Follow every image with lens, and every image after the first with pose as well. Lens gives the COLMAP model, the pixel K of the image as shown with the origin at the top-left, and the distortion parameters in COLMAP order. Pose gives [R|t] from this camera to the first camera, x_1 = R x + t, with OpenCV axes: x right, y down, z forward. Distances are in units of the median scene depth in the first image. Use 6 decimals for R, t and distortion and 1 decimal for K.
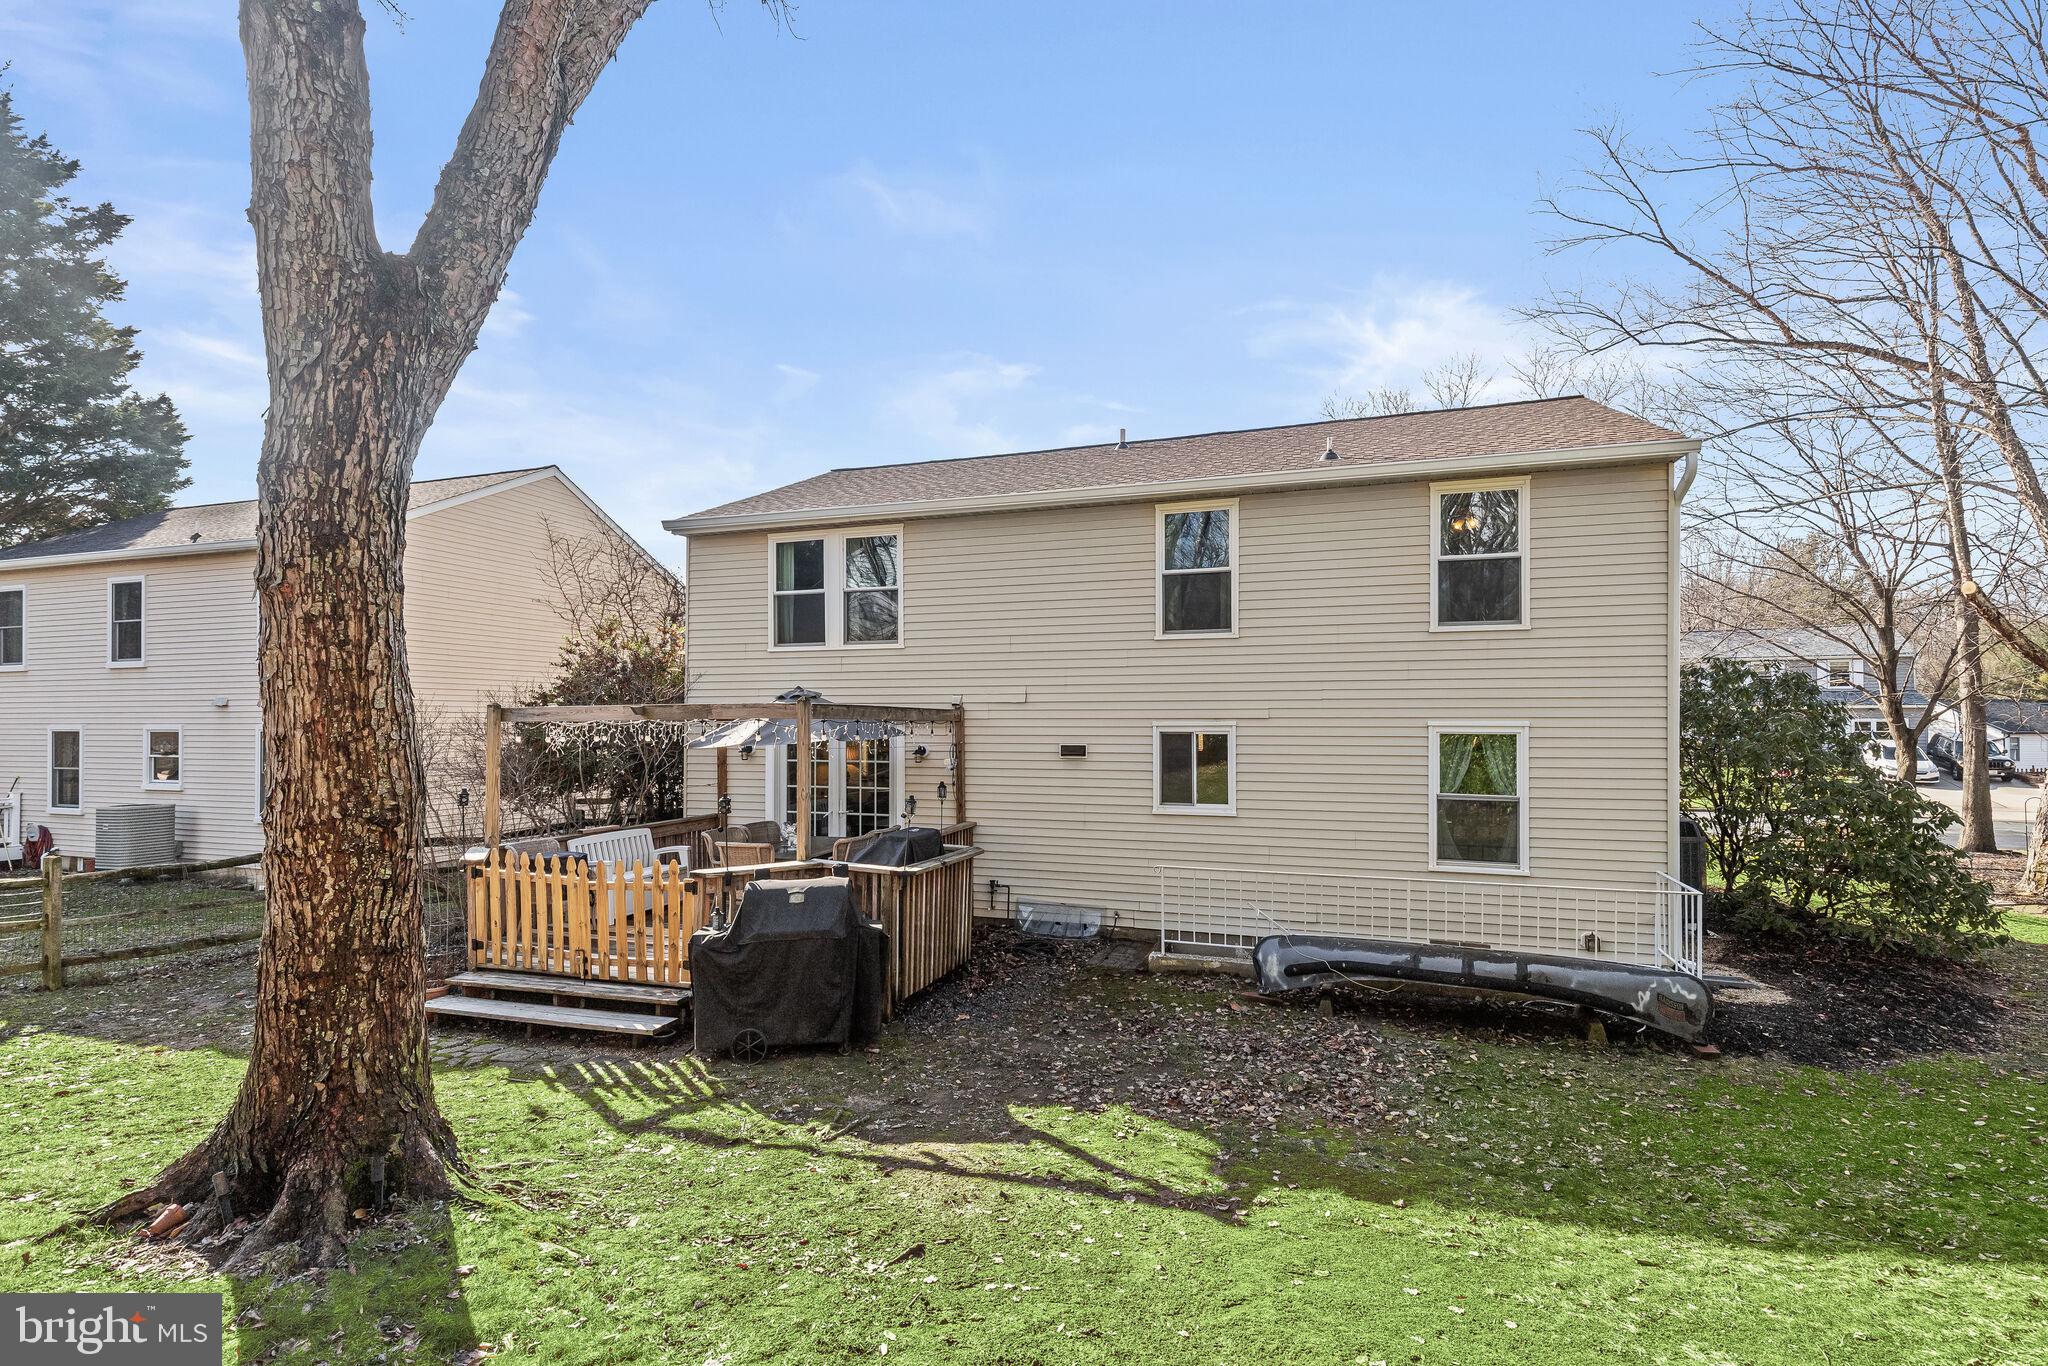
lens RADIAL K [[927.7, 0, 1024.5], [0, 927.7, 693.8], [0, 0, 1]] dist [0.000076, 0.000756]
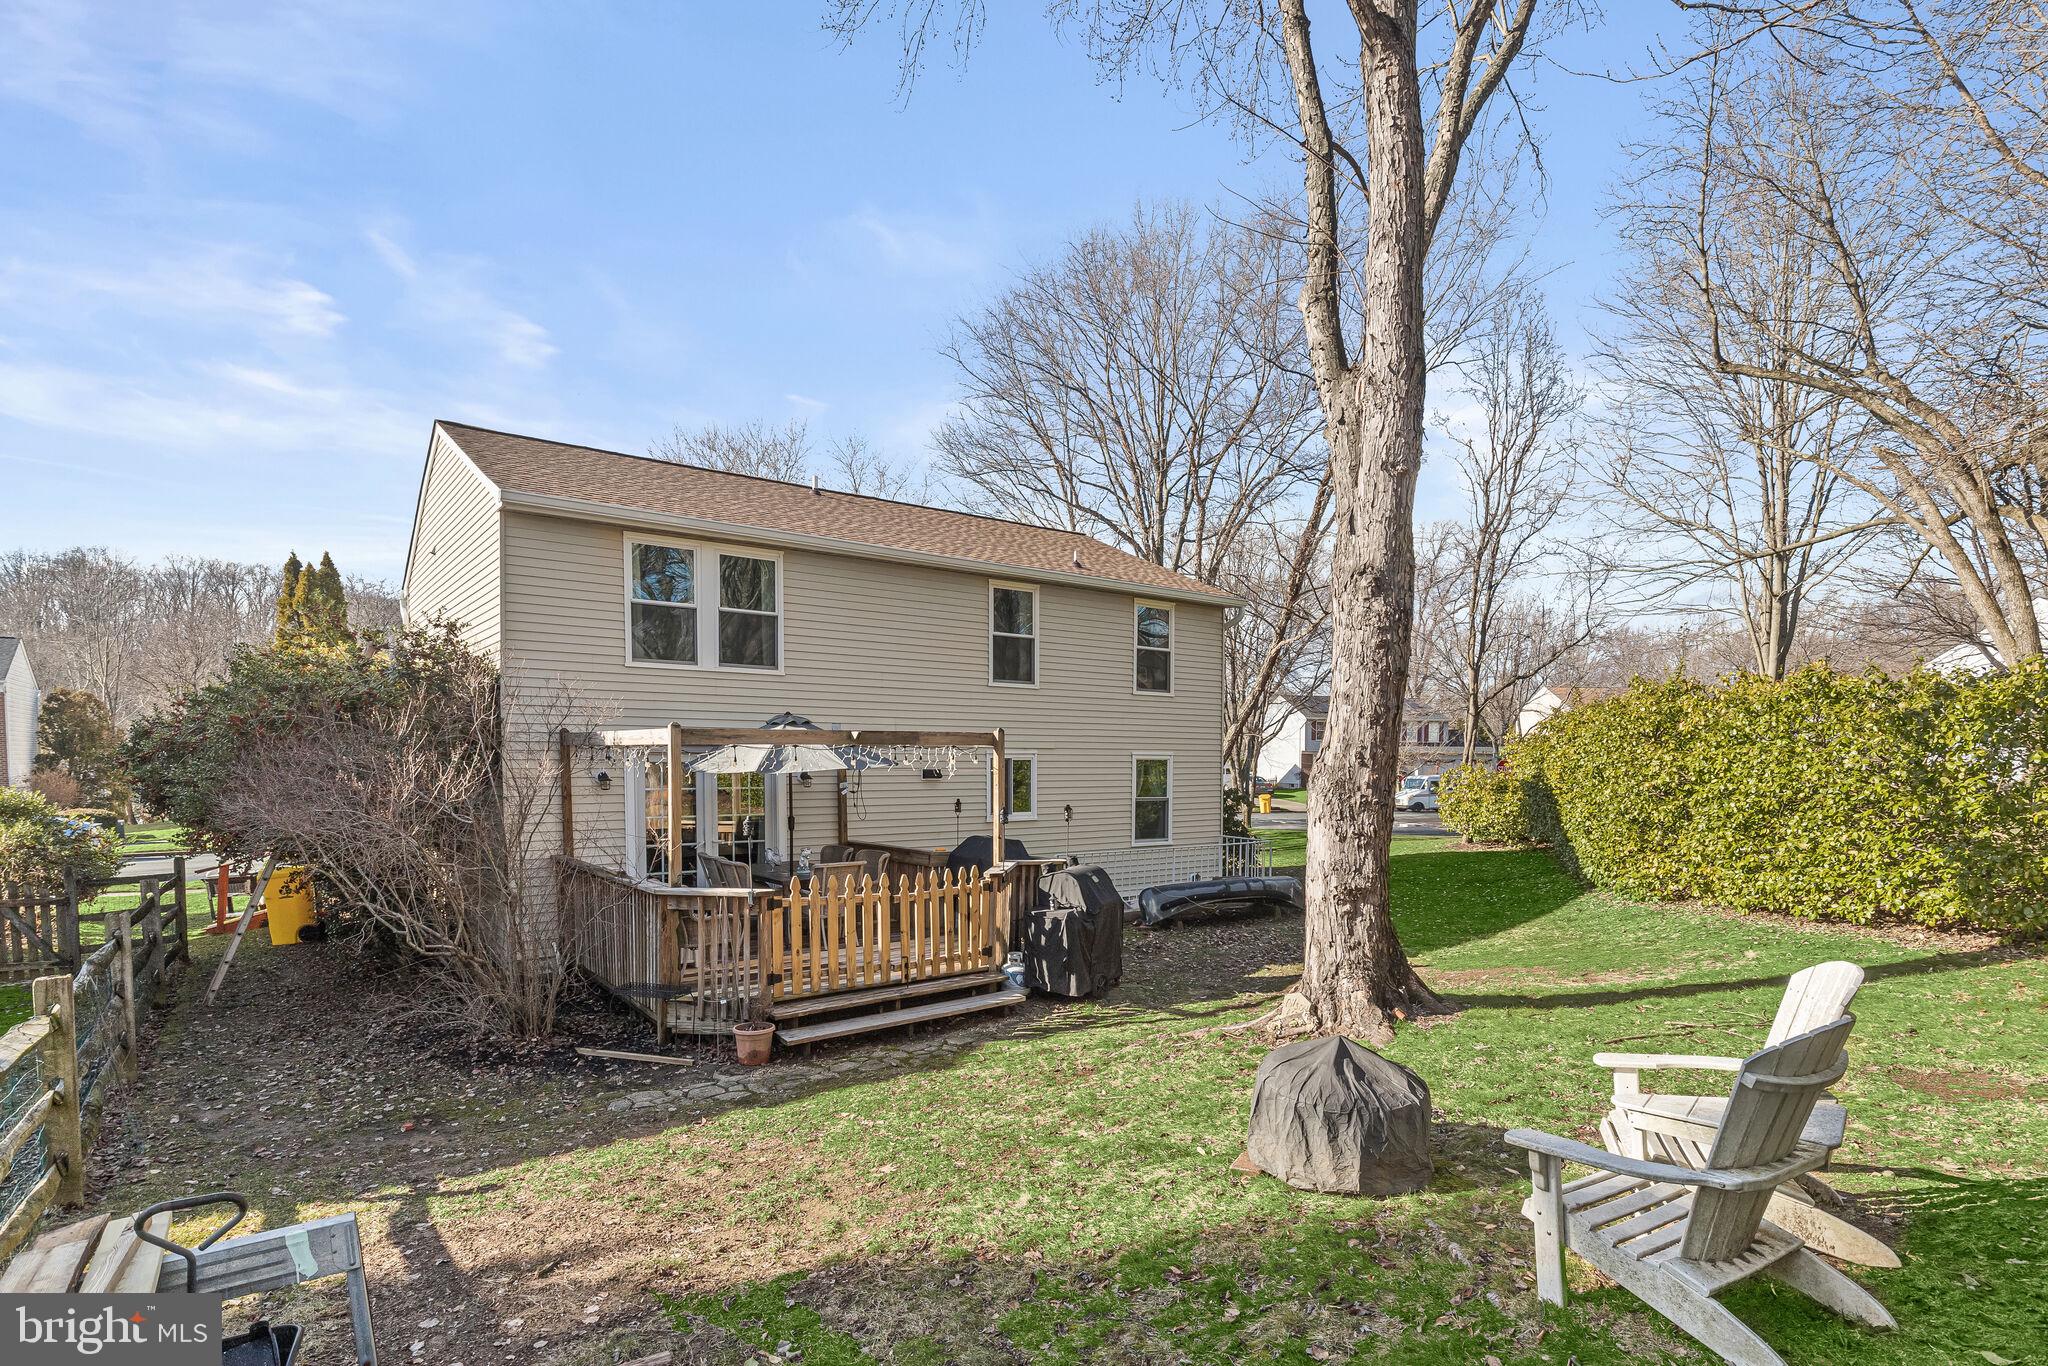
lens RADIAL K [[1025.4, 0, 1023.0], [0, 1025.4, 762.2], [0, 0, 1]] dist [-0.000327, -0.000041]
pose [[0.561740, 0.002271, 0.827311, -1.020882], [-0.026624, 0.999528, 0.015334, 0.024347], [-0.826885, -0.030640, 0.561535, 0.175357]]
